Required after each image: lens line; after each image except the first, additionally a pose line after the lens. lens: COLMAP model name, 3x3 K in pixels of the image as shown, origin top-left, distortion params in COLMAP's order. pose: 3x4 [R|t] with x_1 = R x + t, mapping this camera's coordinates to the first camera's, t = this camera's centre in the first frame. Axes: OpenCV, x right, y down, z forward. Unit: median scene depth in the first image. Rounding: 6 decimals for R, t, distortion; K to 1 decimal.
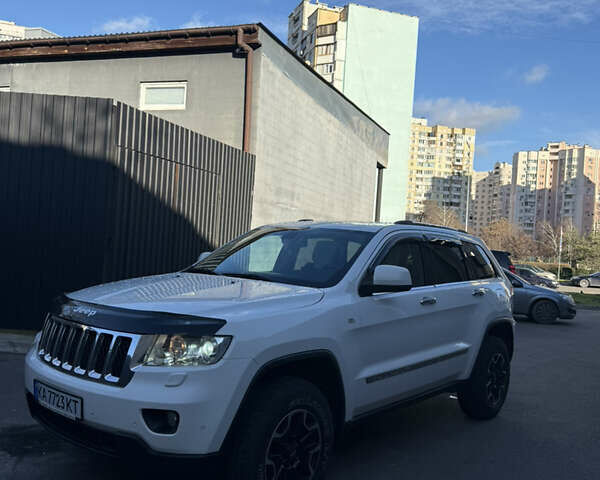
lens RADIAL K [[566.8, 0, 289.7], [0, 566.8, 237.9], [0, 0, 1]] dist [0.151119, -0.320288]
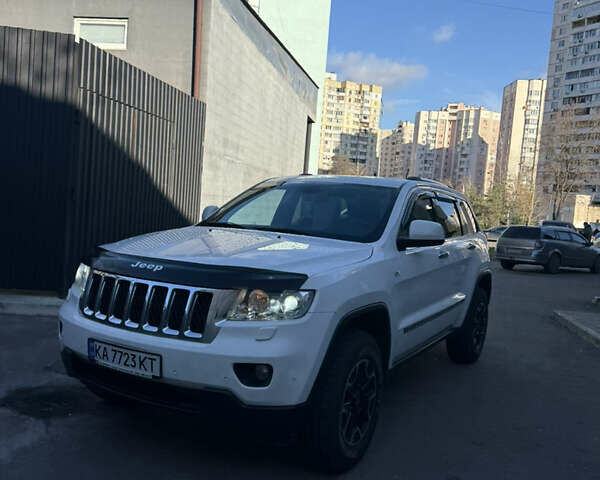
lens RADIAL K [[570.0, 0, 300.0], [0, 570.0, 240.0], [0, 0, 1]] dist [0.145048, -0.277700]
pose [[0.984367, 0.000934, 0.176126, -0.111676], [-0.015643, 0.996498, 0.082145, 0.000783], [-0.175432, -0.083616, 0.980934, 0.010256]]
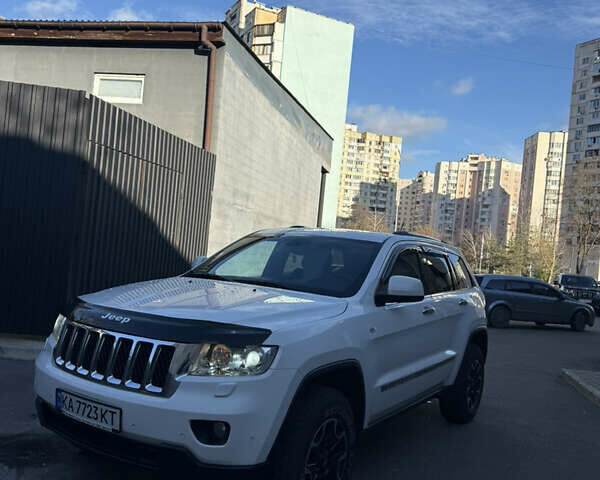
lens RADIAL K [[568.4, 0, 289.9], [0, 568.4, 240.7], [0, 0, 1]] dist [0.143207, -0.273768]
pose [[0.991711, 0.031246, 0.124633, -0.077493], [-0.031785, 0.999492, 0.002338, -0.005748], [-0.124497, -0.006280, 0.992200, 0.001851]]
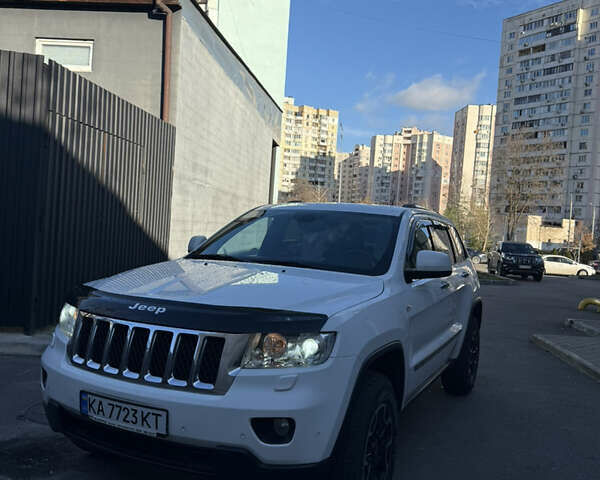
lens RADIAL K [[570.0, 0, 300.0], [0, 570.0, 240.0], [0, 0, 1]] dist [0.145048, -0.277700]
pose [[0.969544, -0.002297, 0.244907, -0.140554], [-0.008443, 0.999048, 0.042795, -0.005383], [-0.244772, -0.043559, 0.968602, 0.047283]]
